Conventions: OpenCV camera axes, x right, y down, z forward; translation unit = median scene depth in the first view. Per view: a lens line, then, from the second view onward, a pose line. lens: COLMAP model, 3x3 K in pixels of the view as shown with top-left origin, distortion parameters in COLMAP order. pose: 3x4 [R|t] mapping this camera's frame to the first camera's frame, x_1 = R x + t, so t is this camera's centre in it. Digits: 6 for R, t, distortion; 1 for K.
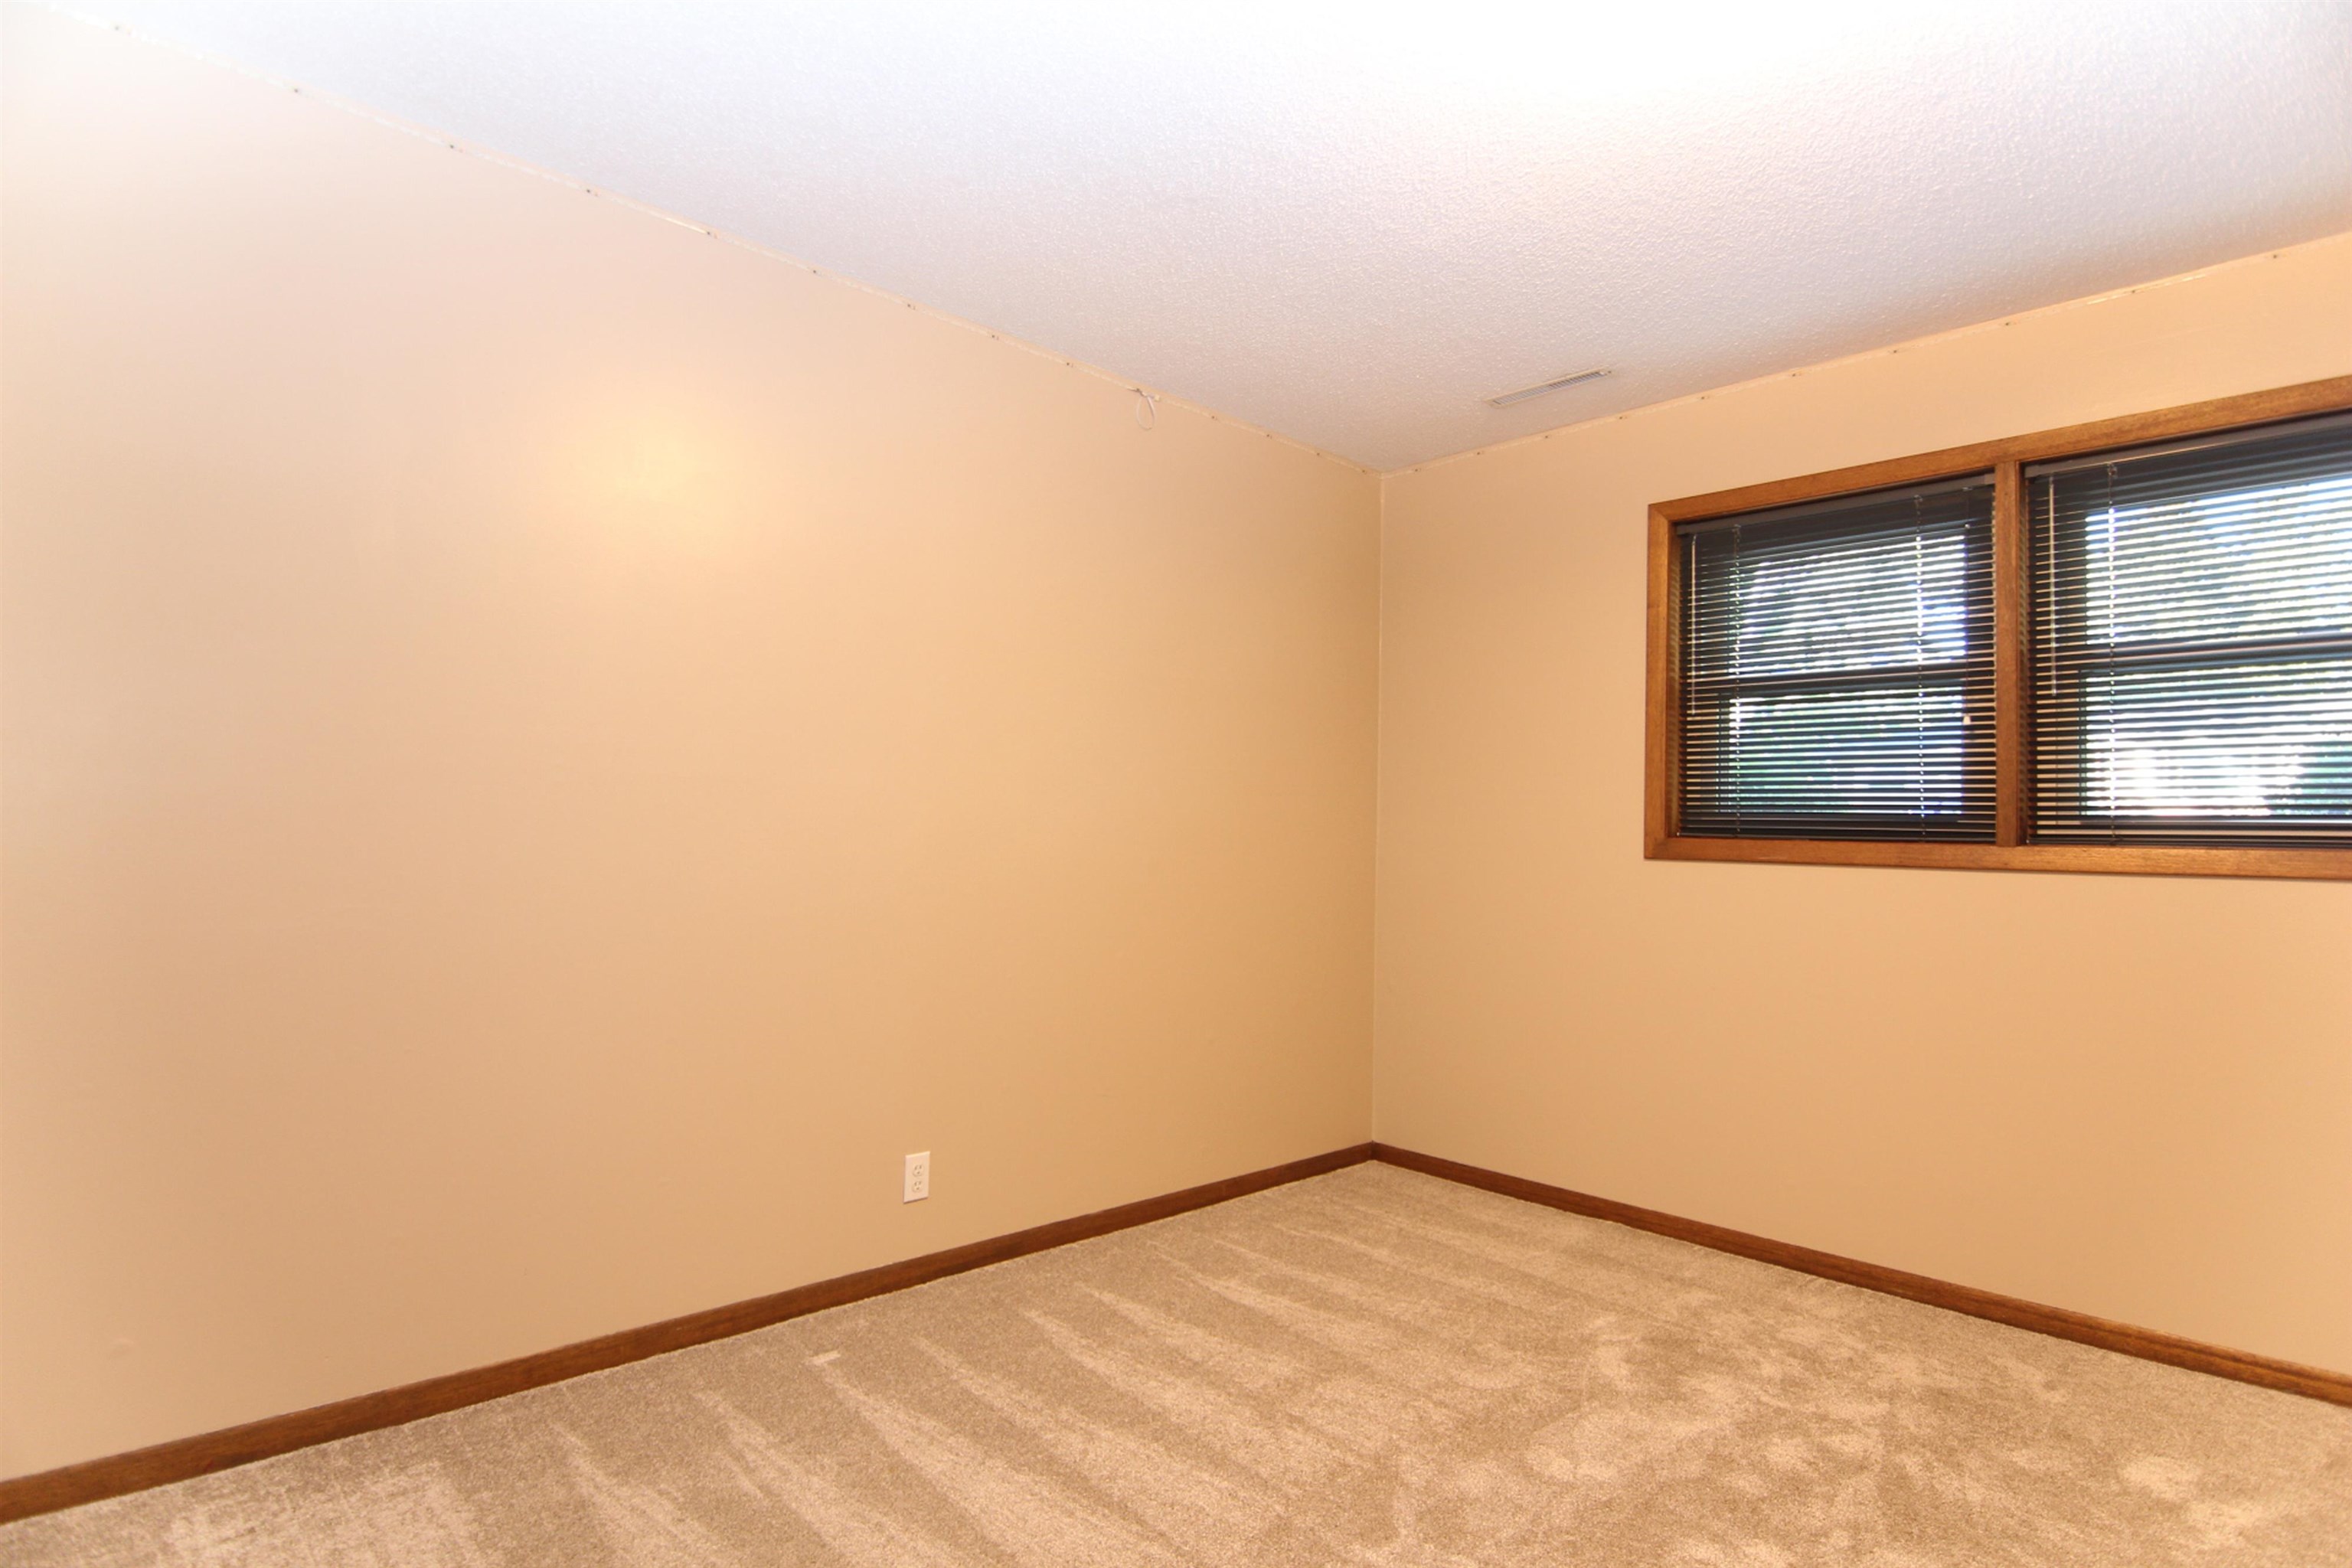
lens RADIAL K [[1193.5, 0, 1180.2], [0, 1193.5, 798.5], [0, 0, 1]] dist [0.001689, -0.017198]
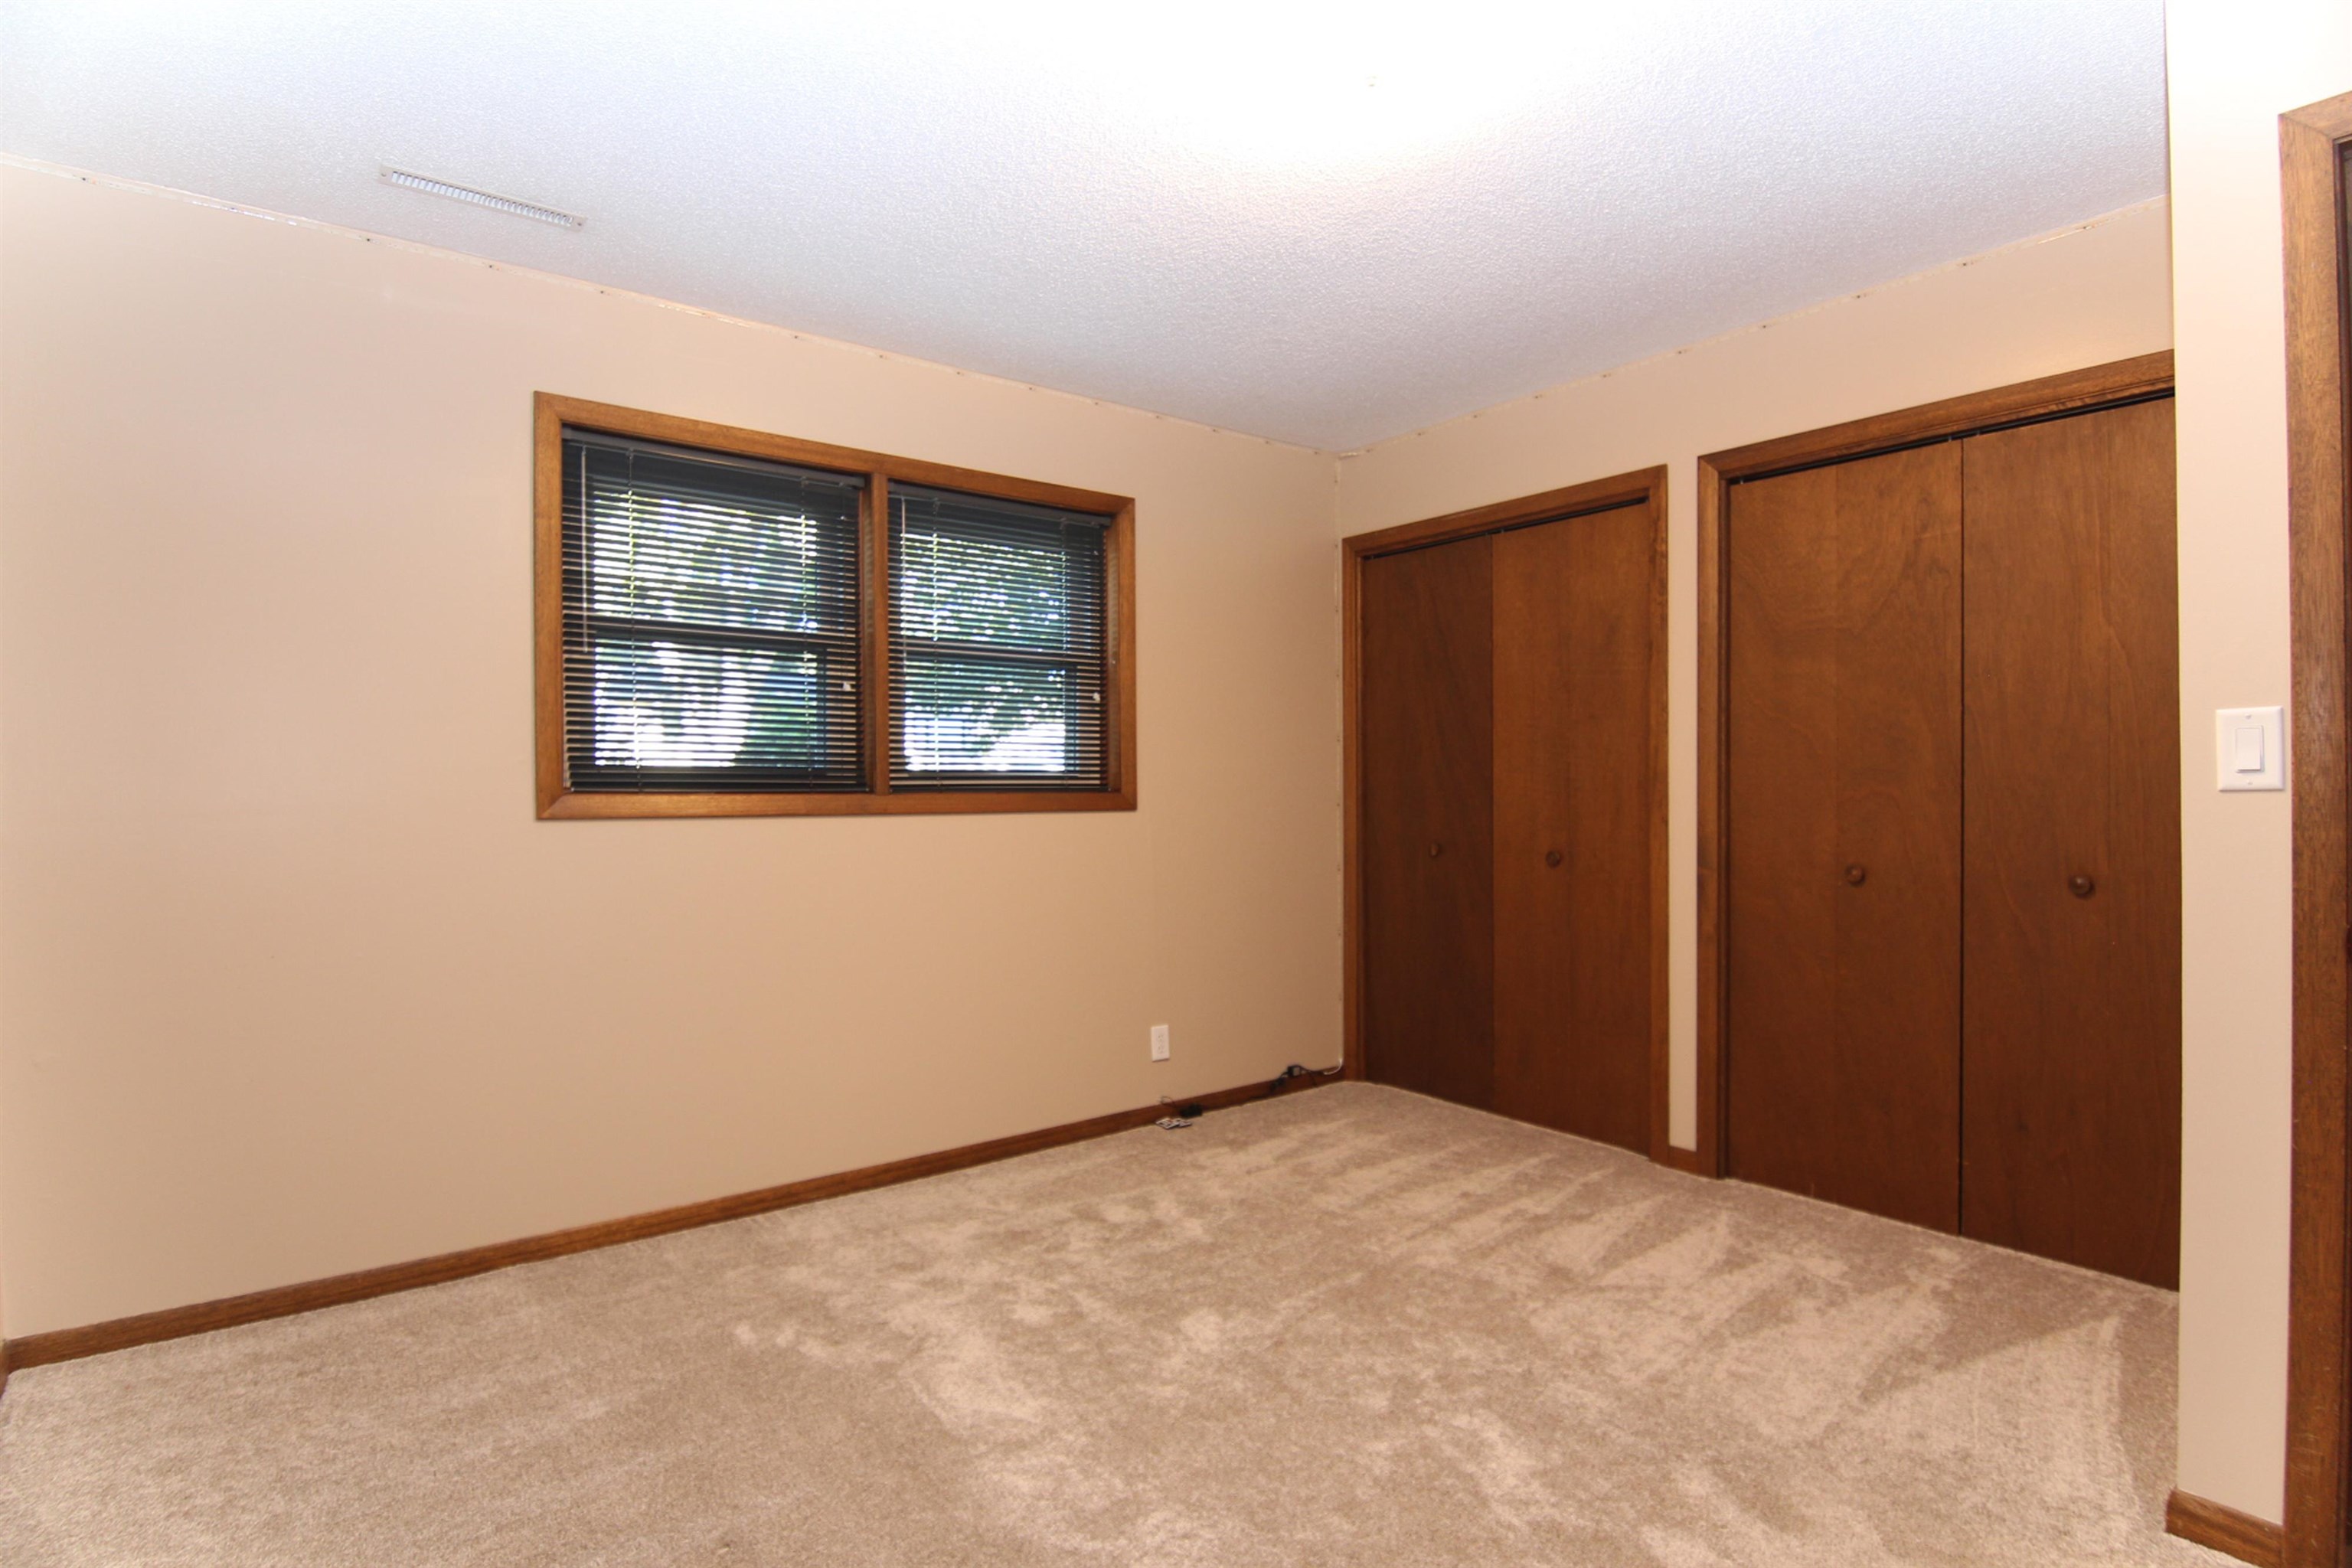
lens RADIAL K [[1193.5, 0, 1180.2], [0, 1193.5, 798.5], [0, 0, 1]] dist [0.001689, -0.017198]
pose [[0.091713, -0.025983, 0.995446, -0.441716], [-0.024272, 0.999304, 0.028320, 0.000740], [-0.995490, -0.026758, 0.091019, 0.530014]]
